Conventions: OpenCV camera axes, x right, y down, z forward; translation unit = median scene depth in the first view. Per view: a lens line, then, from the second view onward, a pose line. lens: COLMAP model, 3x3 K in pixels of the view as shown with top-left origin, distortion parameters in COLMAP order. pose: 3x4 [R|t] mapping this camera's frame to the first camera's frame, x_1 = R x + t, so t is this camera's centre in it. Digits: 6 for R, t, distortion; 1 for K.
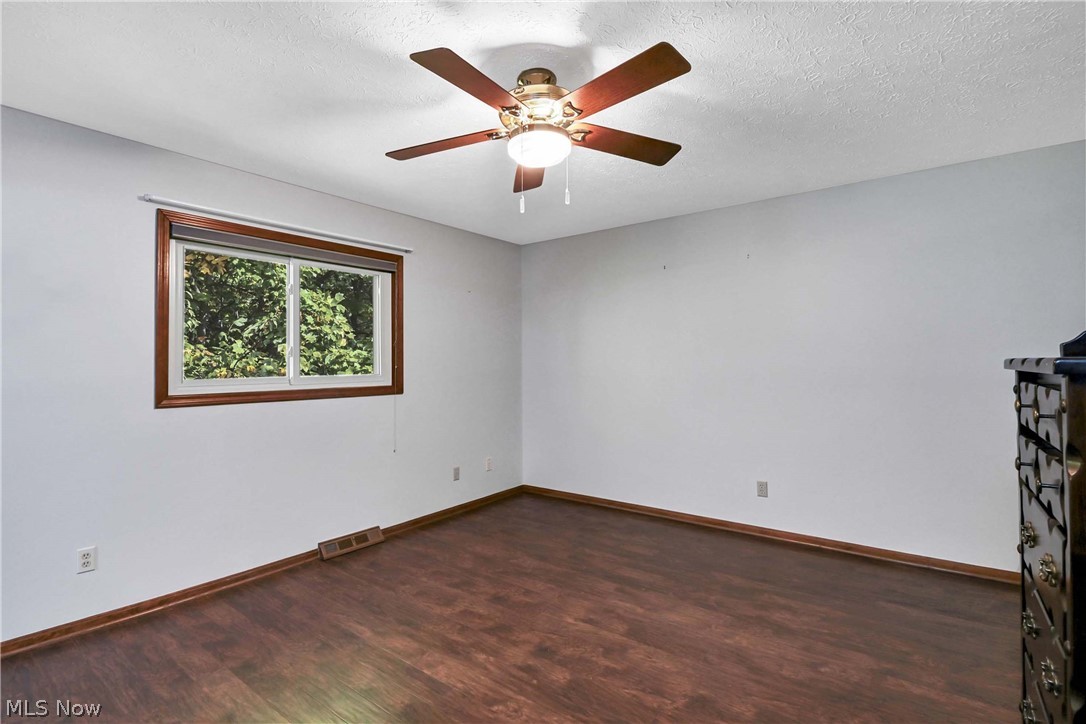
lens RADIAL K [[519.2, 0, 539.4], [0, 519.2, 351.2], [0, 0, 1]] dist [-0.003222, -0.000686]
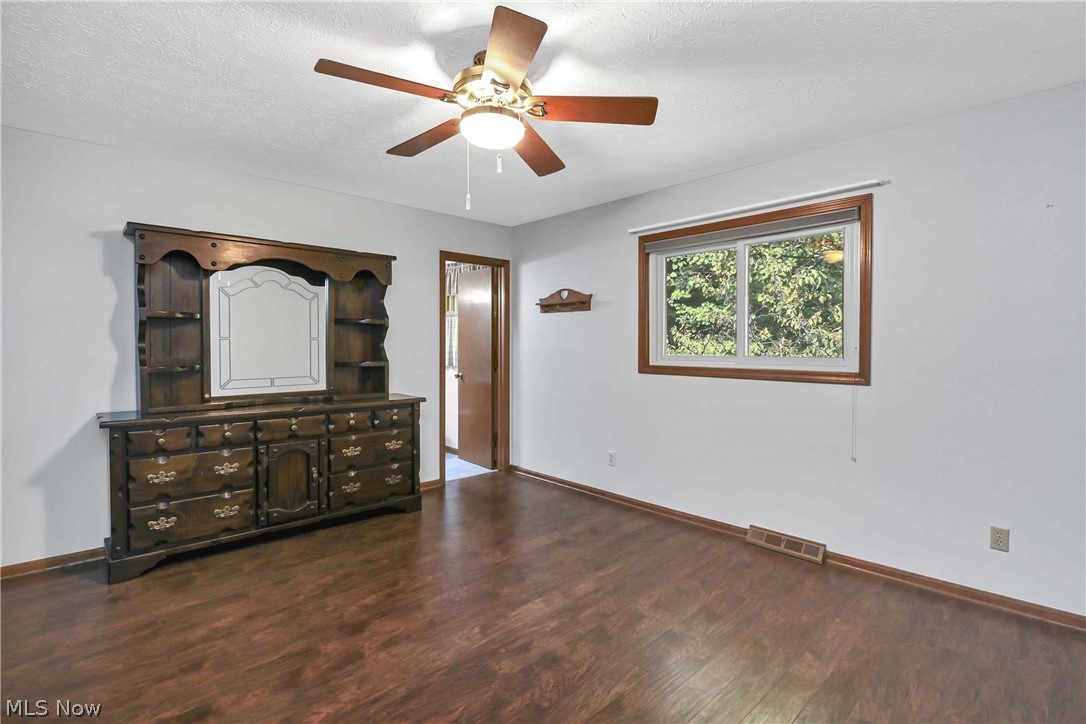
lens RADIAL K [[519.2, 0, 539.4], [0, 519.2, 351.2], [0, 0, 1]] dist [-0.003222, -0.000686]
pose [[-0.169749, 0.021490, -0.985253, 0.762575], [0.023435, 0.999568, 0.017765, 0.015061], [0.985209, -0.020074, -0.170179, 0.970058]]
